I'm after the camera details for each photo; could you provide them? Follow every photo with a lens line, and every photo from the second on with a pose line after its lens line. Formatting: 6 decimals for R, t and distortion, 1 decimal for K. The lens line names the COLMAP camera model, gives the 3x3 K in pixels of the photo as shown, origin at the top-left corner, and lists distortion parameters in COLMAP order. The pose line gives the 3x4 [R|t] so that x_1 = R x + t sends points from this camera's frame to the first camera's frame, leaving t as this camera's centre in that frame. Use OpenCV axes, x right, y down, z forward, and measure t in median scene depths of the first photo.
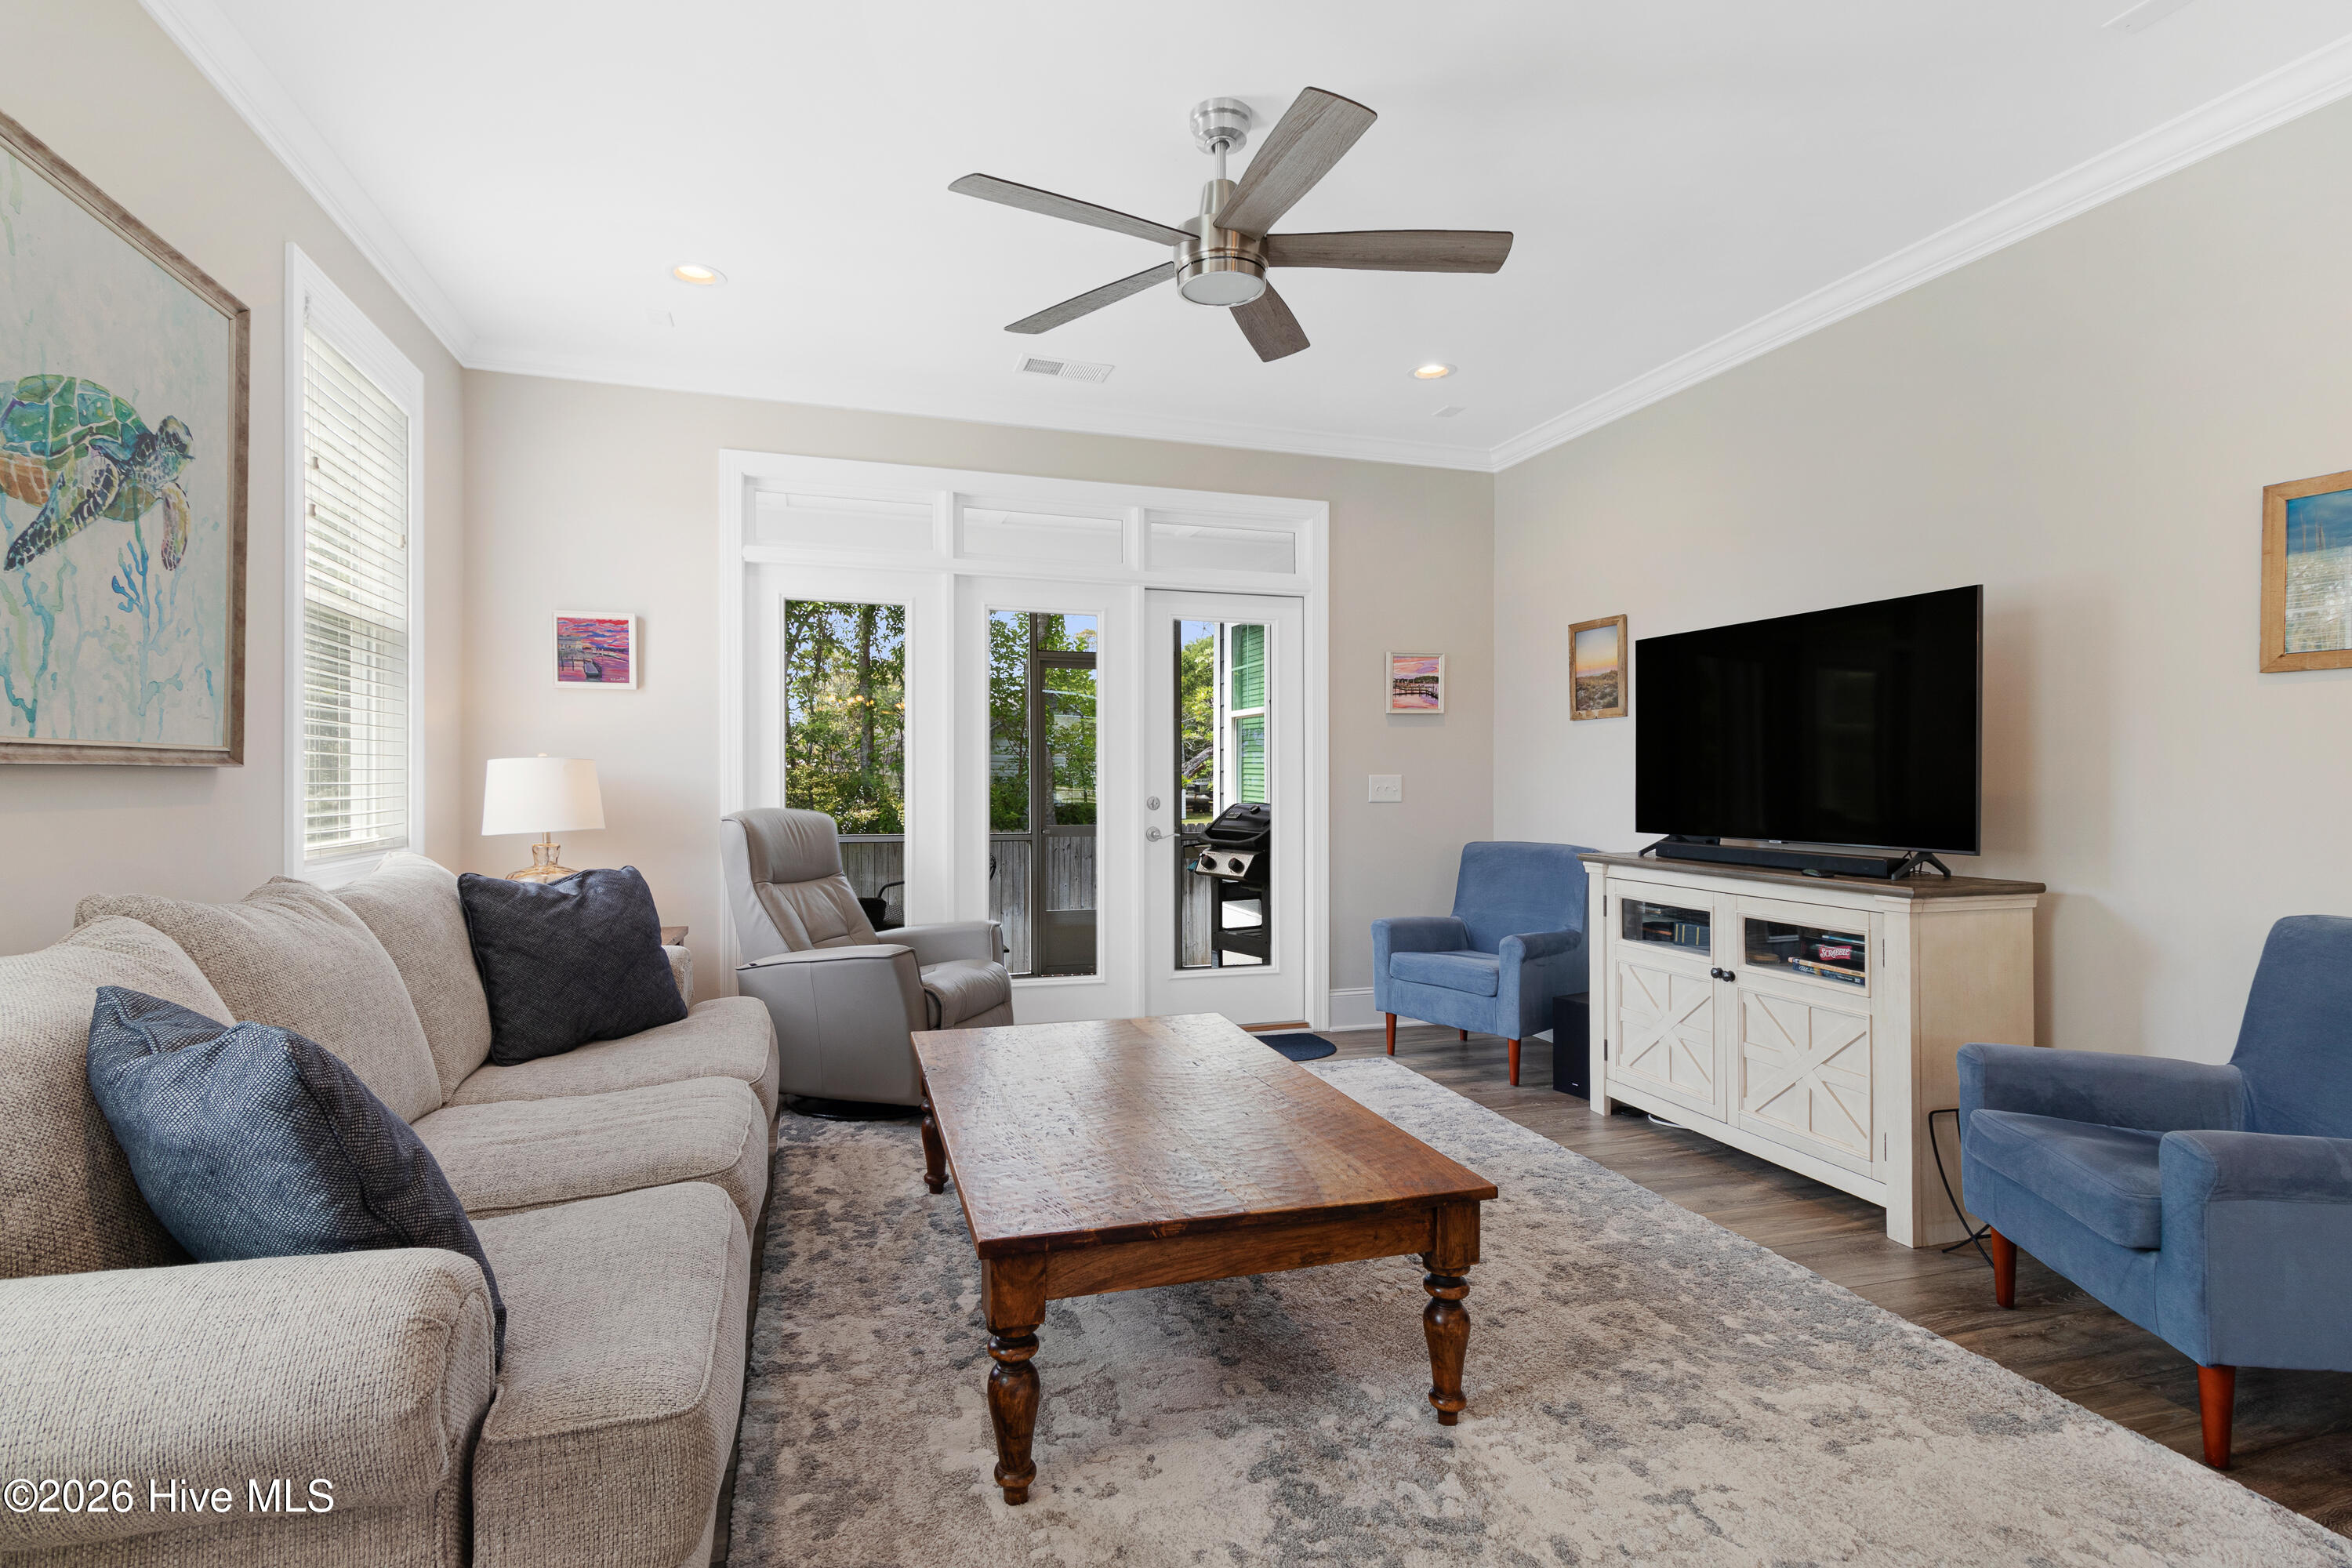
lens RADIAL K [[1100.7, 0, 1152.3], [0, 1100.7, 778.3], [0, 0, 1]] dist [0.001899, 0.000478]
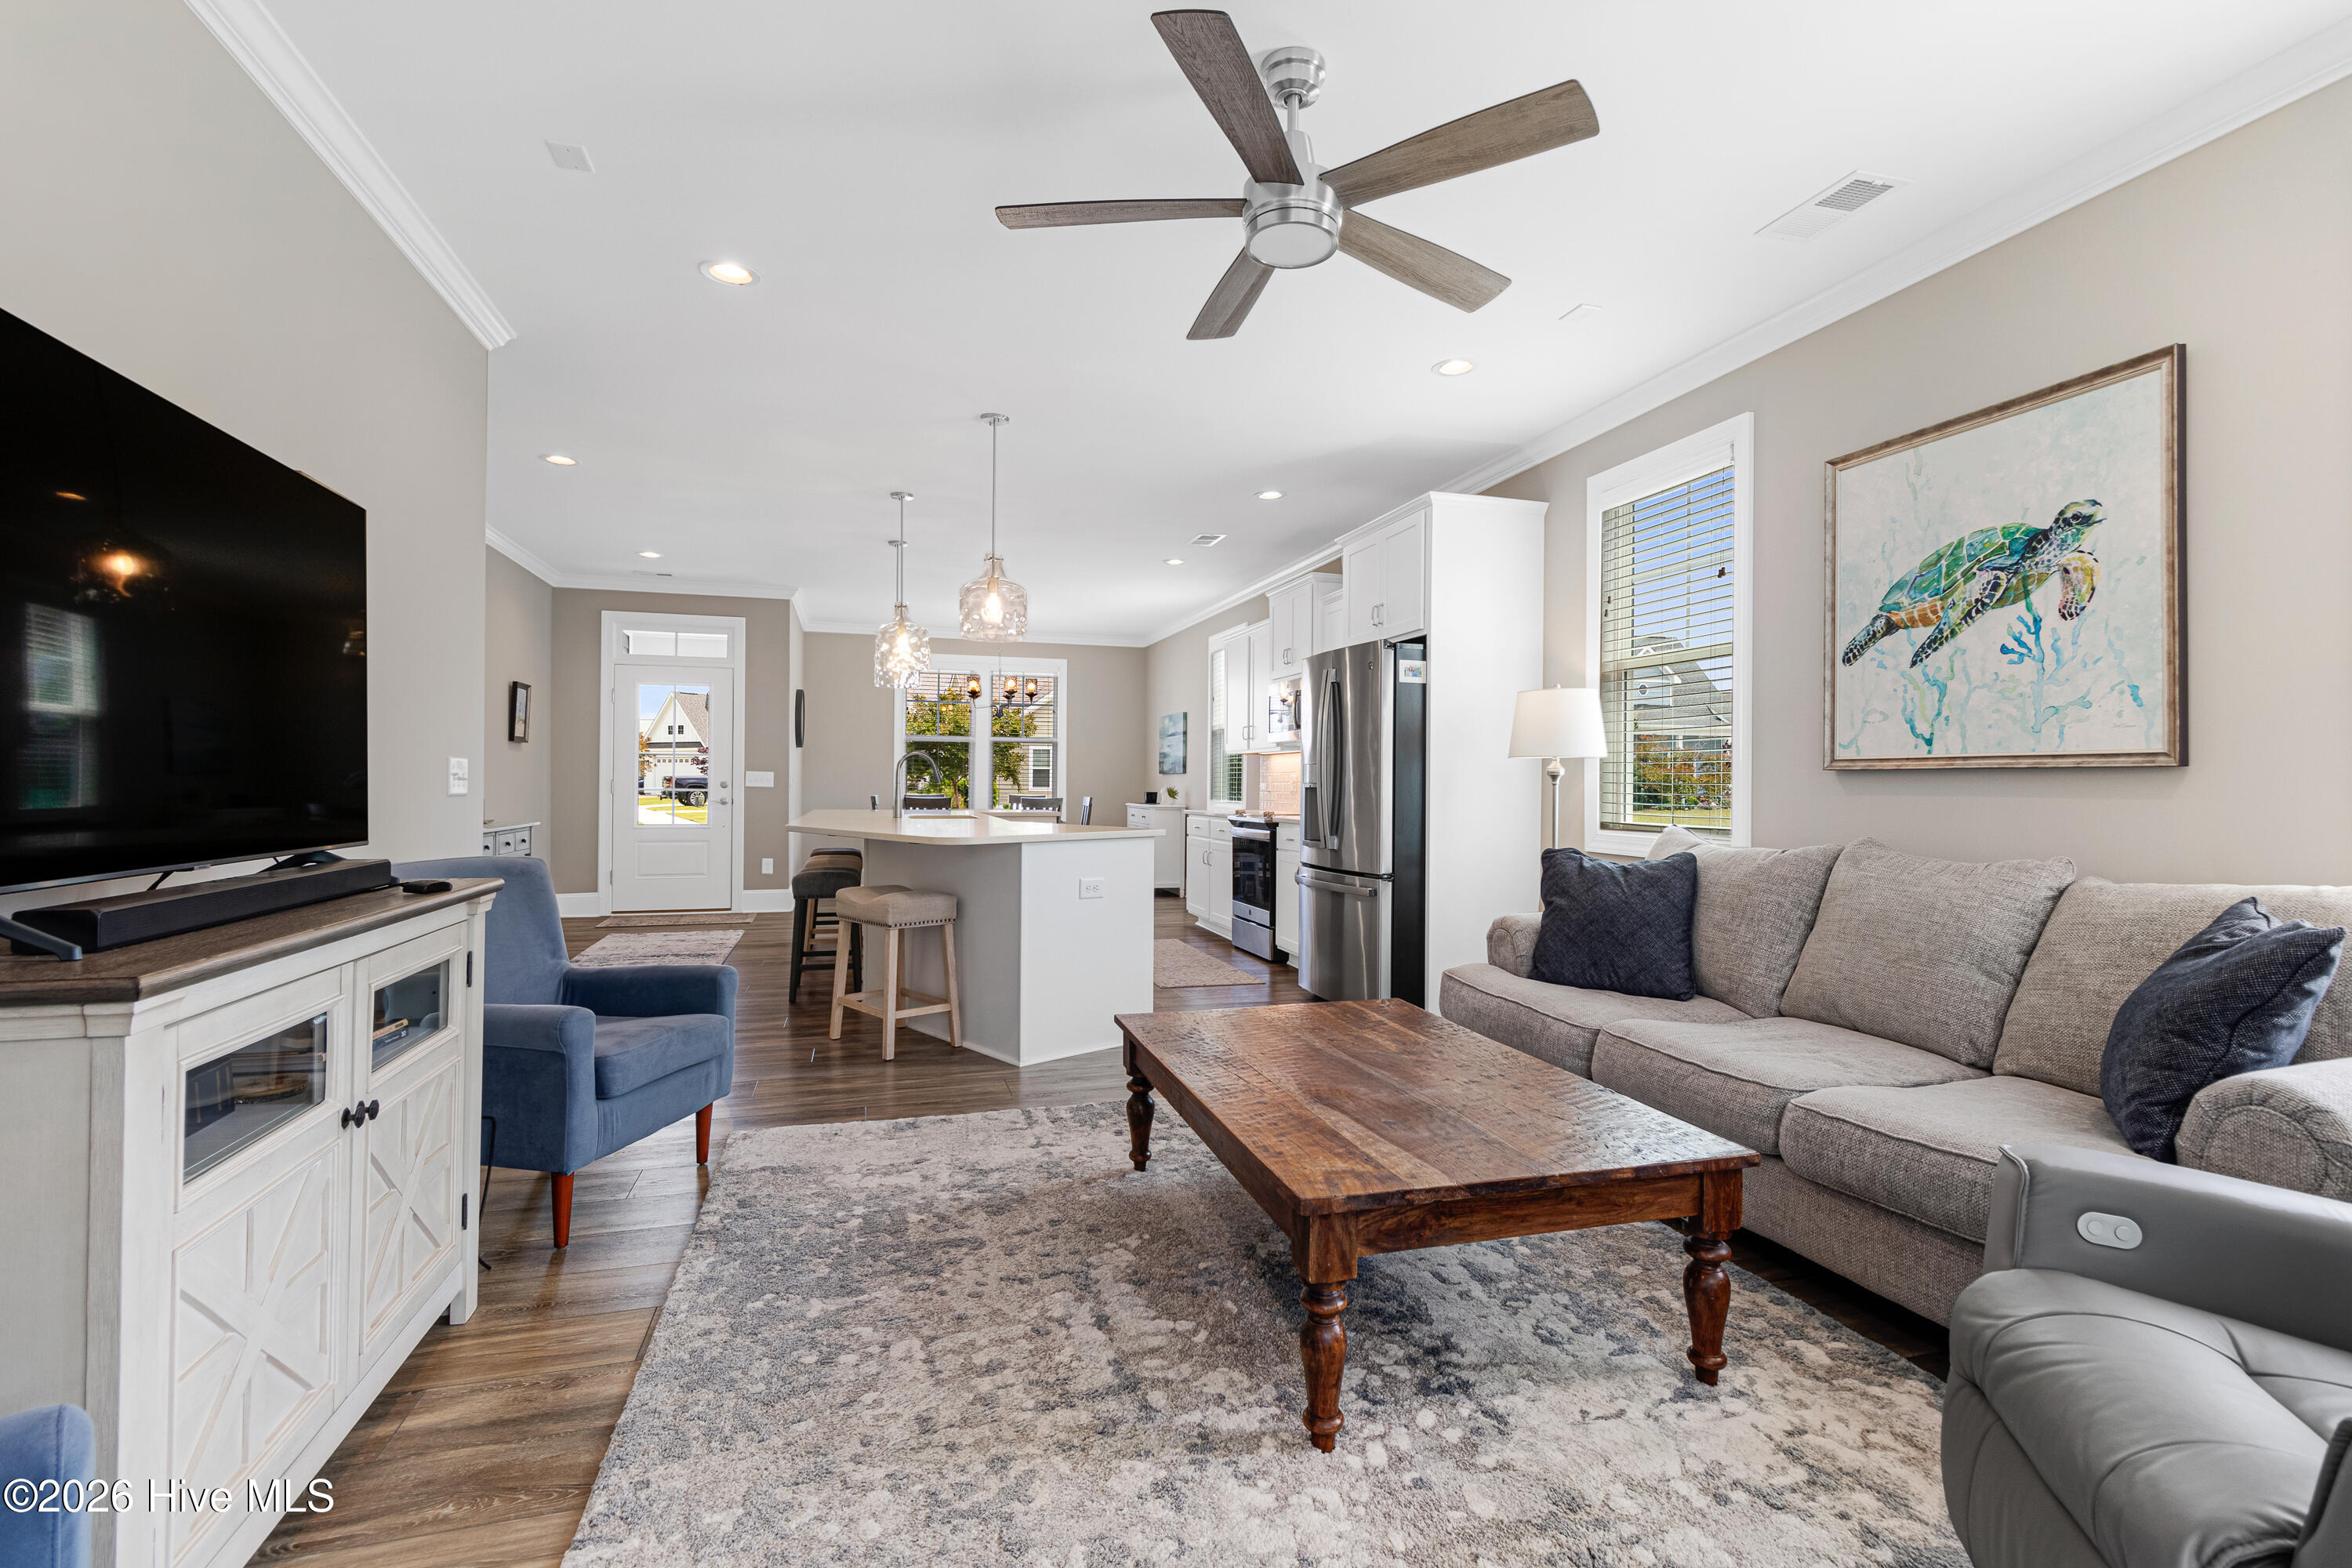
lens RADIAL K [[1100.7, 0, 1213.3], [0, 1100.7, 771.1], [0, 0, 1]] dist [0.001899, 0.000478]
pose [[-0.999865, -0.005760, -0.015400, 0.146389], [-0.005652, 0.999959, -0.007032, 0.008061], [0.015440, -0.006944, -0.999857, 2.087162]]
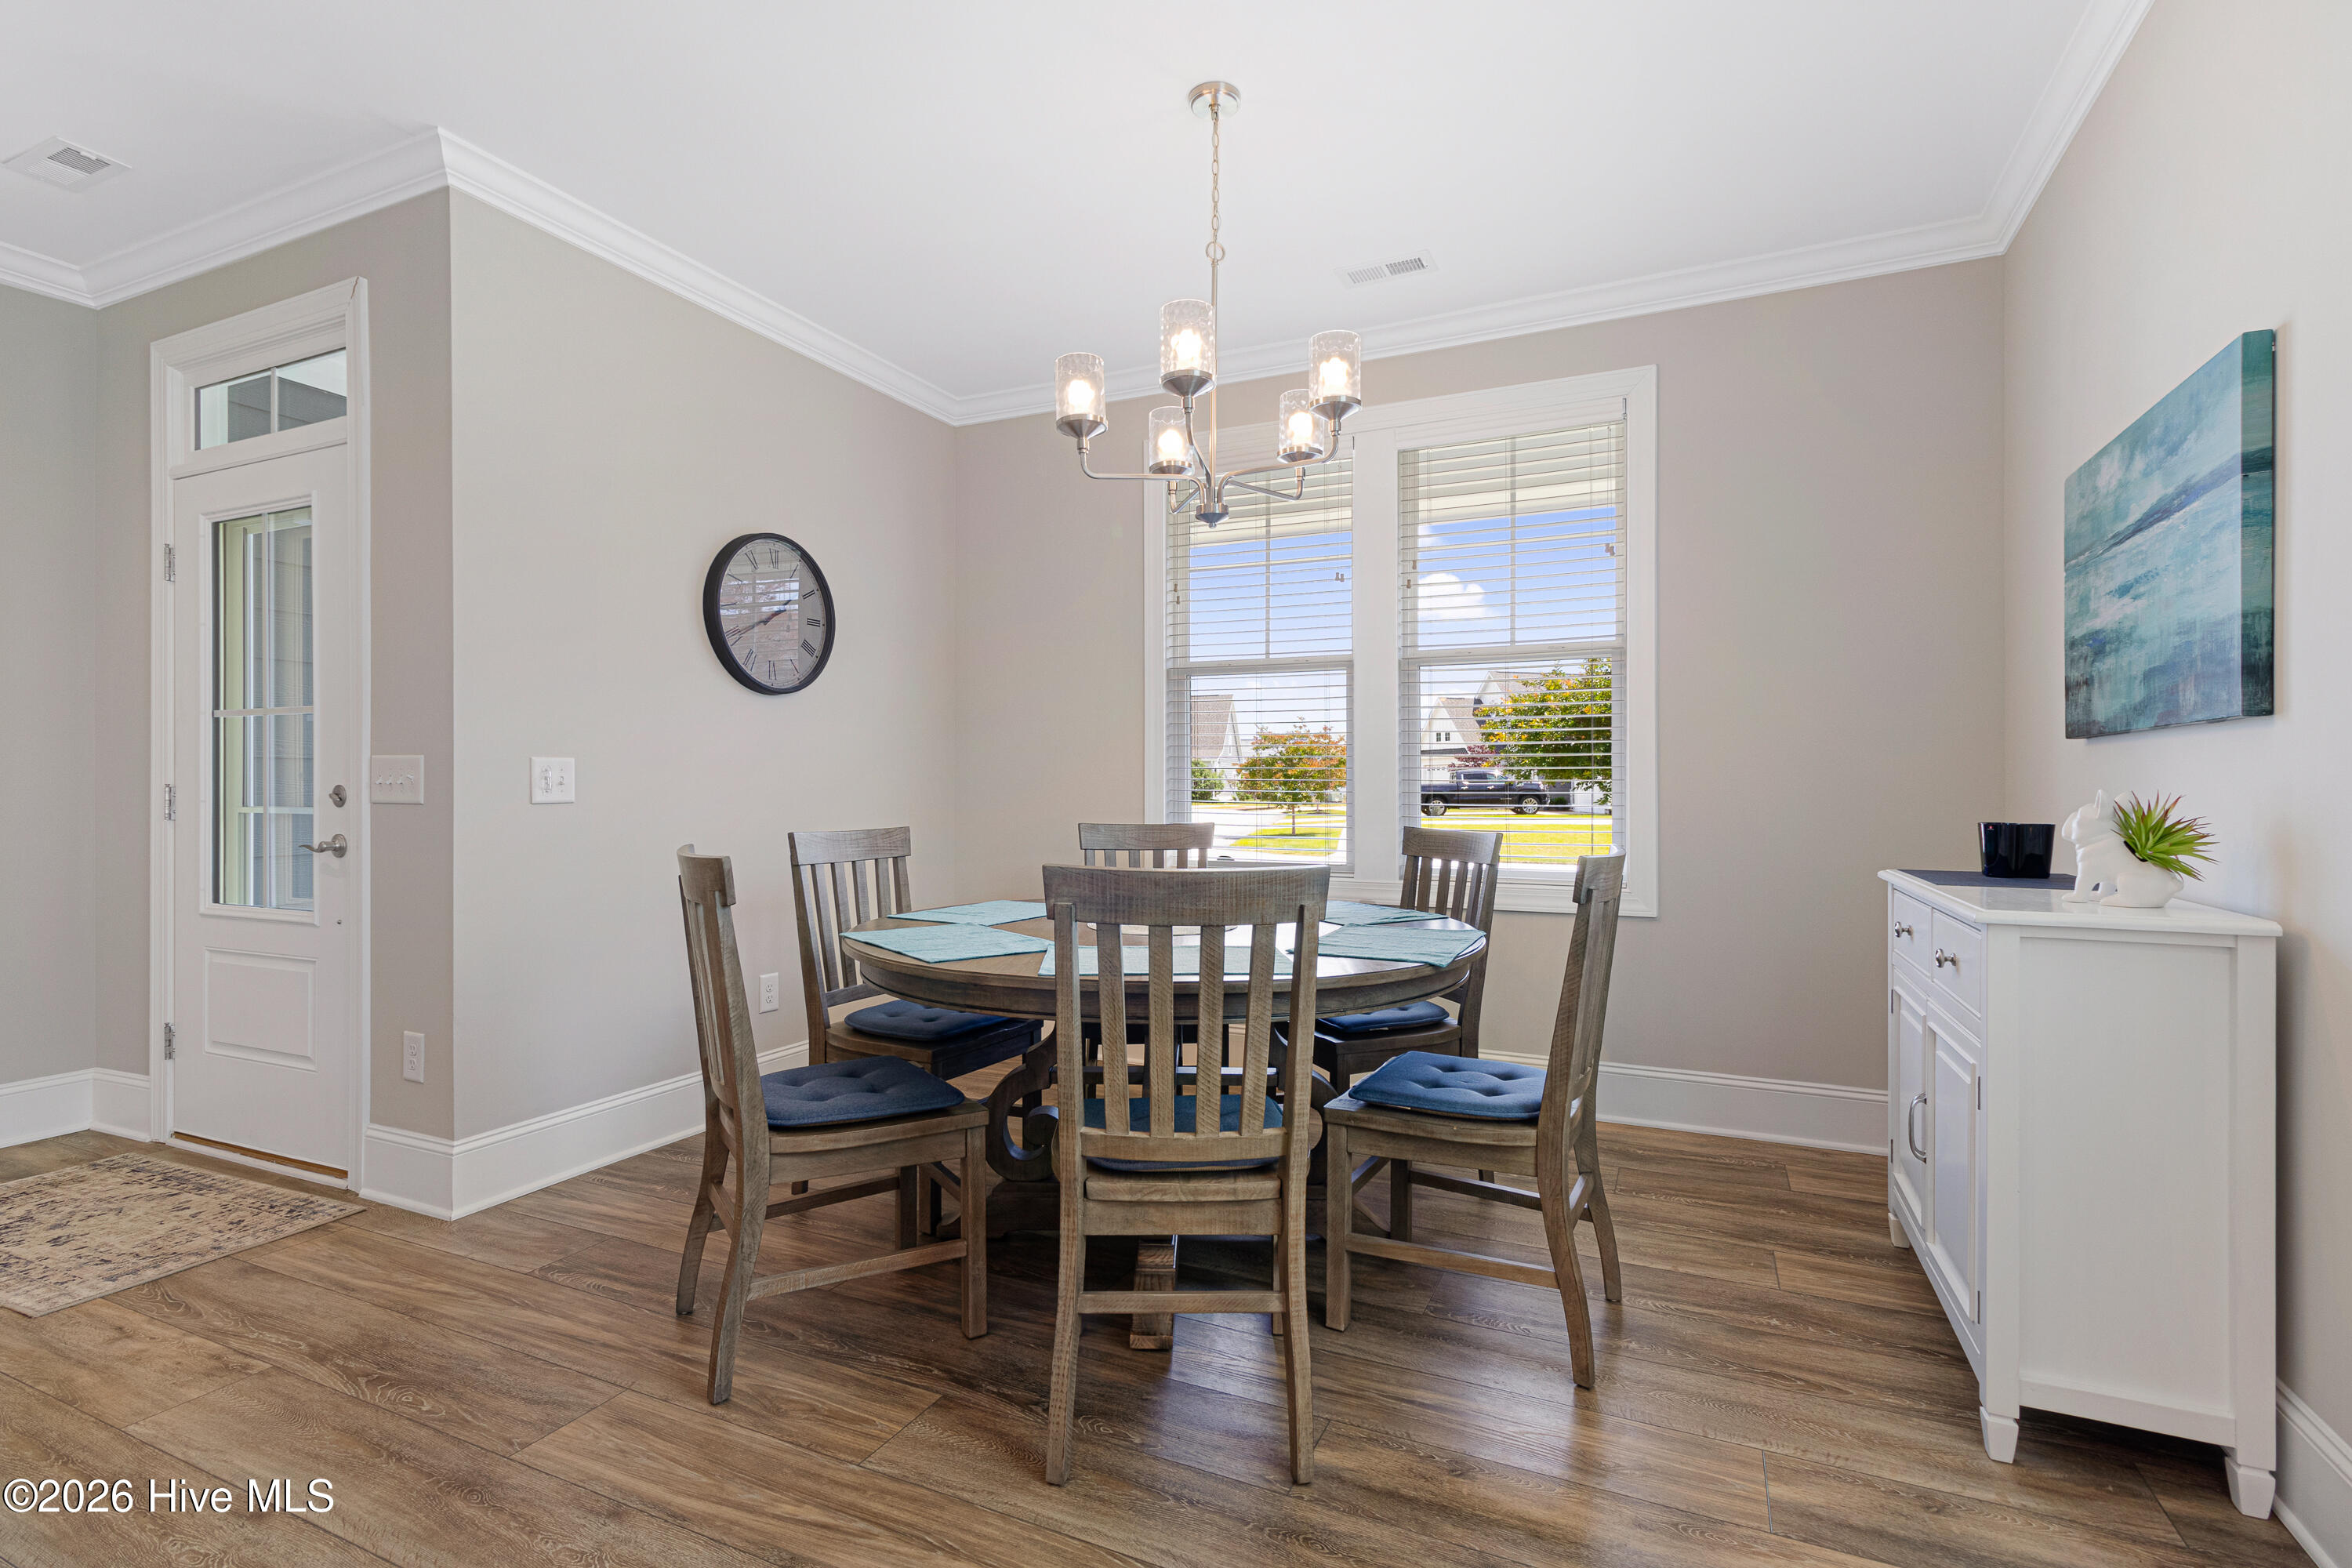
lens RADIAL K [[1100.7, 0, 1116.2], [0, 1100.7, 766.6], [0, 0, 1]] dist [0.001899, 0.000478]
pose [[-0.724587, 0.011527, 0.689087, 0.241779], [0.001037, 0.999877, -0.015636, 0.029520], [-0.689183, -0.010615, -0.724510, -1.391116]]
